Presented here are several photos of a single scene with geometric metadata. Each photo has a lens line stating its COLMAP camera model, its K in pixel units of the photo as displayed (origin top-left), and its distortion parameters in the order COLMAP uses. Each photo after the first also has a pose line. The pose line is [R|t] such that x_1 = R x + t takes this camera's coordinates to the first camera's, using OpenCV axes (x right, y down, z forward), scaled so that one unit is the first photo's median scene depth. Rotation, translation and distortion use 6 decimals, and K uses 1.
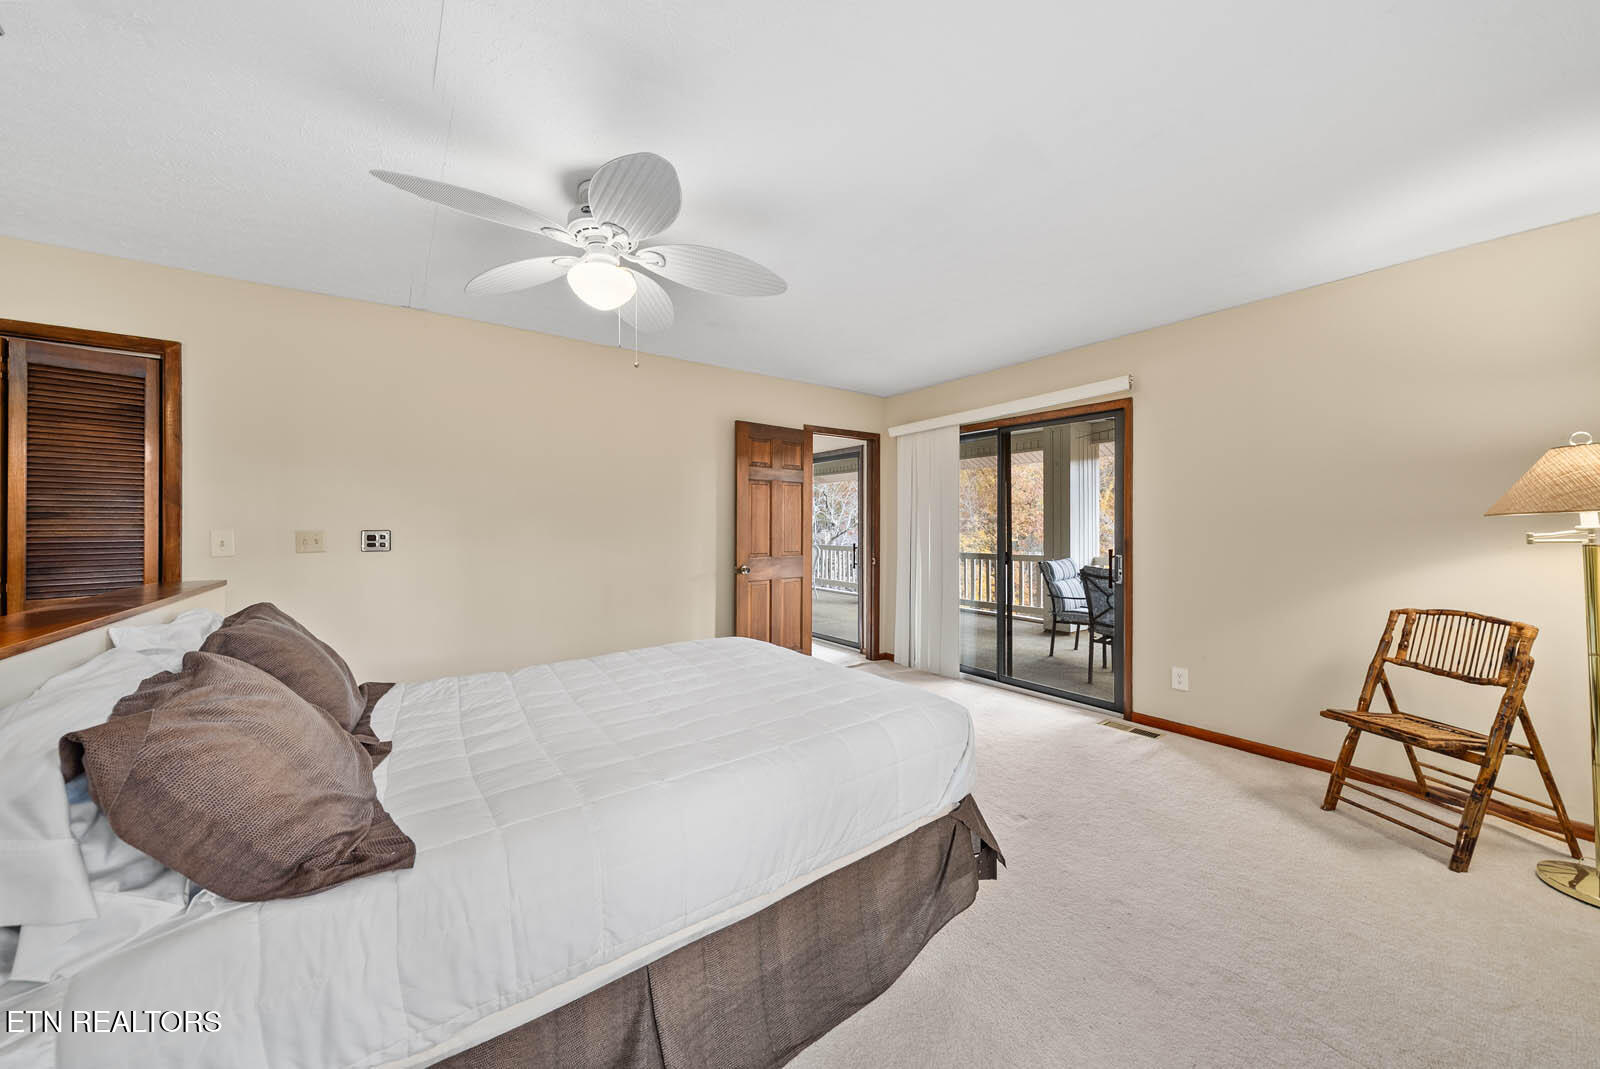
lens RADIAL K [[551.9, 0, 804.1], [0, 551.9, 521.0], [0, 0, 1]] dist [-0.004072, 0.000096]
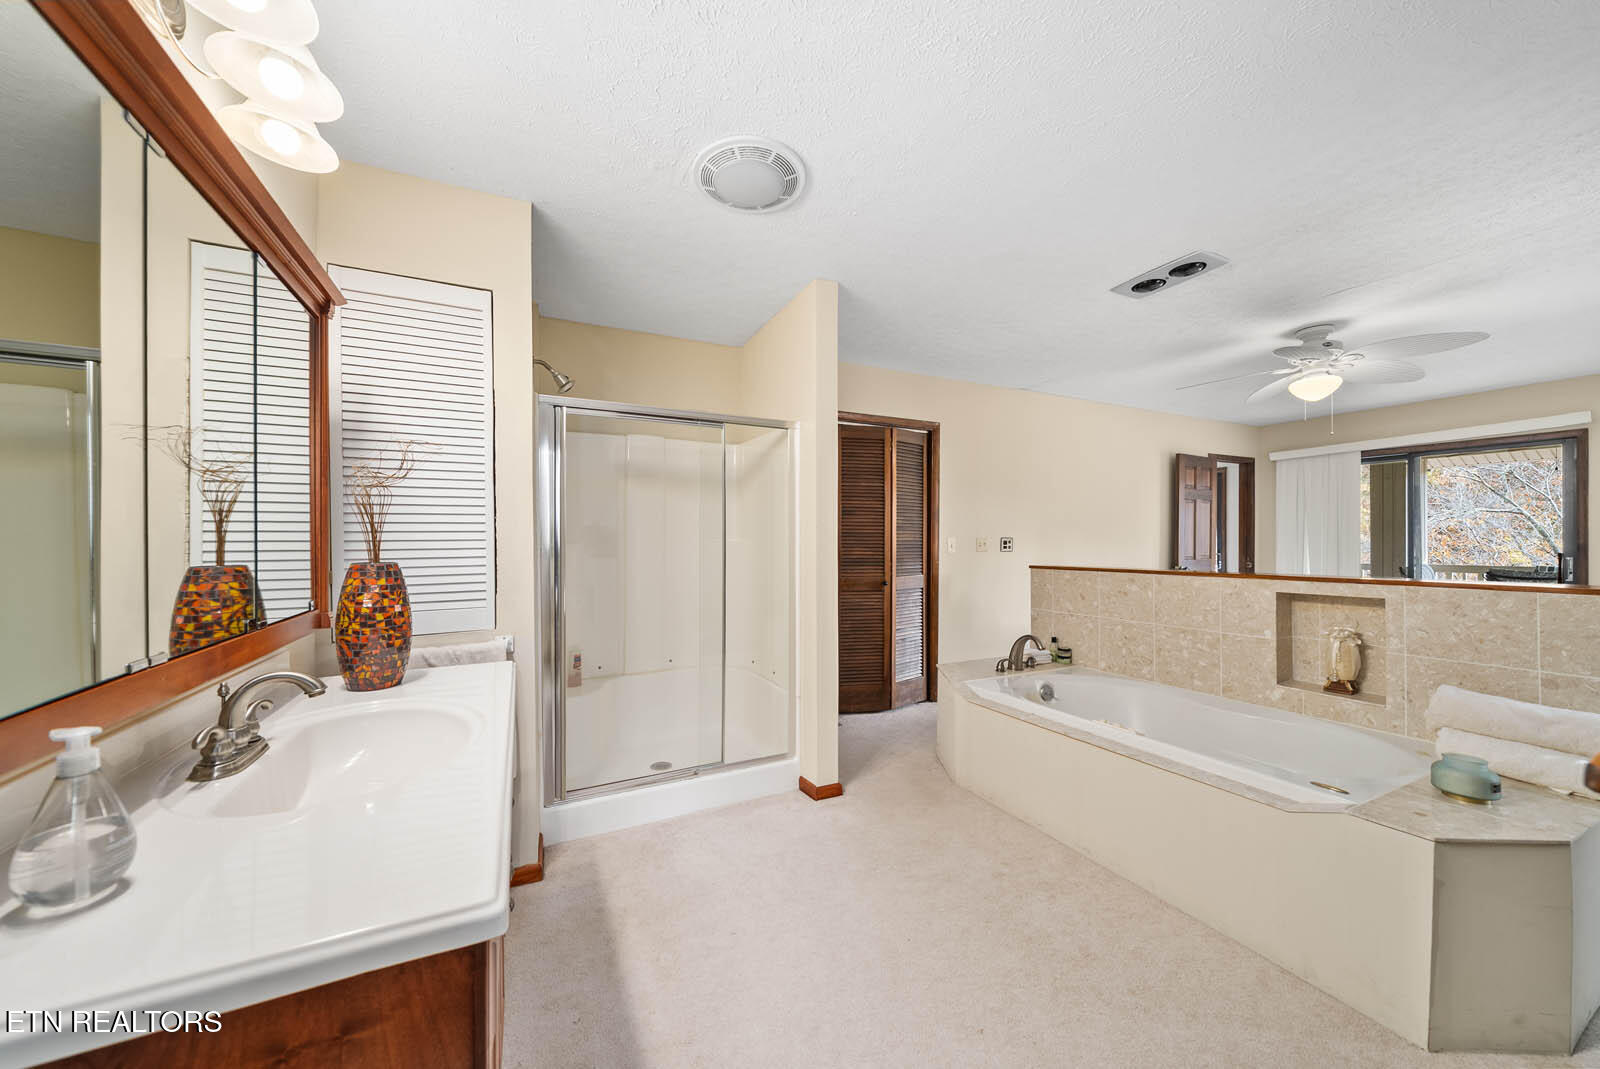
lens RADIAL K [[551.9, 0, 795.8], [0, 551.9, 535.2], [0, 0, 1]] dist [-0.004072, 0.000096]
pose [[0.982733, -0.002037, -0.185017, -1.276035], [0.002246, 0.999997, 0.000921, 0.009736], [0.185015, -0.001320, 0.982735, -0.719383]]
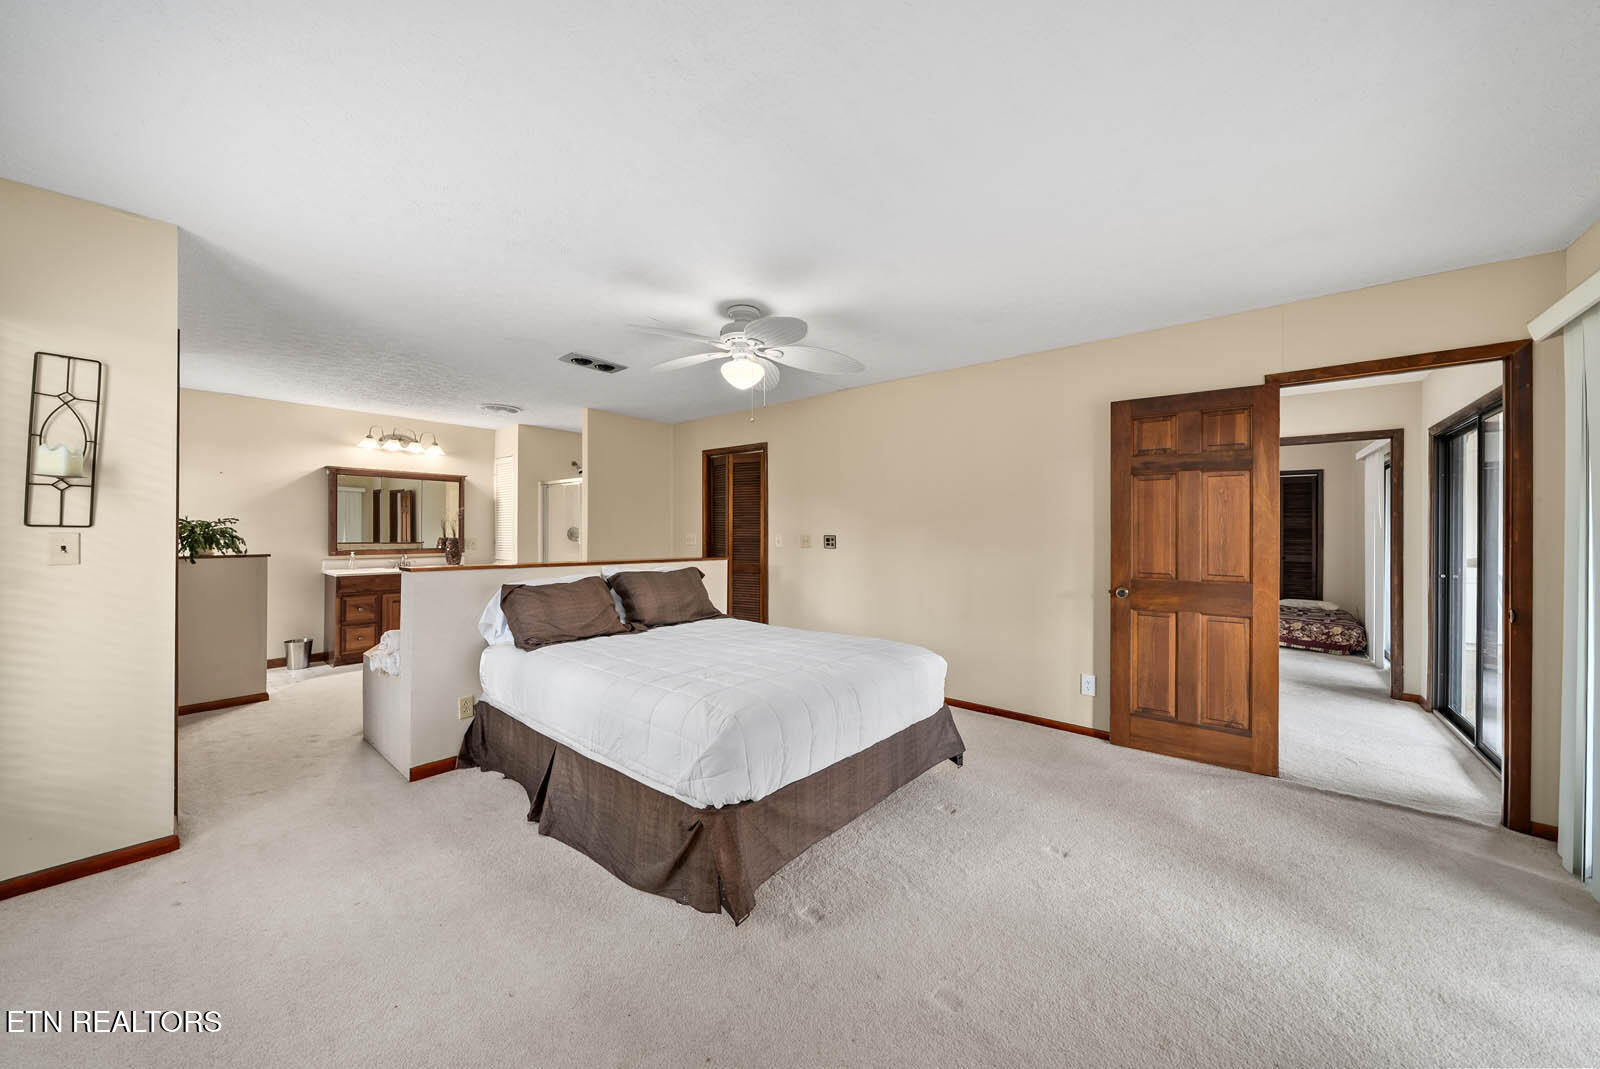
lens RADIAL K [[551.9, 0, 795.9], [0, 551.9, 527.5], [0, 0, 1]] dist [-0.004072, 0.000096]
pose [[0.240074, 0.000041, -0.970755, 0.897954], [0.002419, 0.999997, 0.000640, -0.007161], [0.970752, -0.002501, 0.240073, 0.619124]]
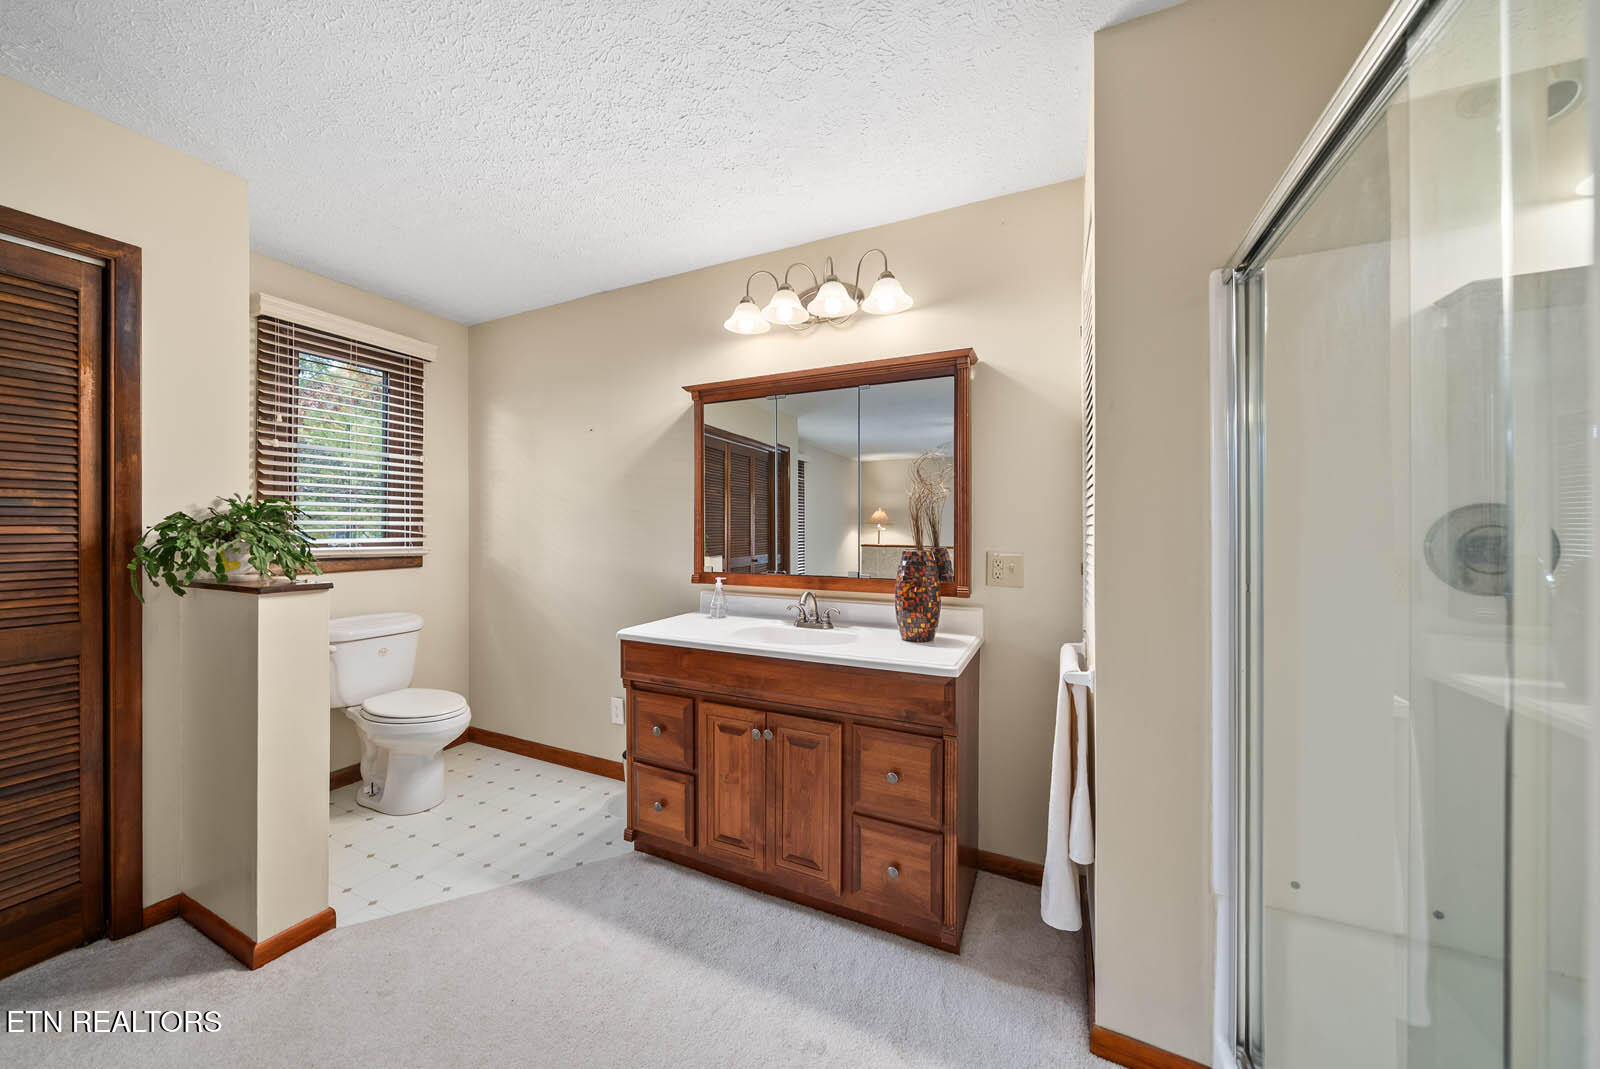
lens RADIAL K [[551.9, 0, 797.0], [0, 551.9, 525.7], [0, 0, 1]] dist [-0.004072, 0.000096]
pose [[-0.883526, 0.004501, -0.468361, -1.297589], [0.006855, 0.999971, -0.003321, 0.003417], [0.468332, -0.006145, -0.883531, 0.338026]]
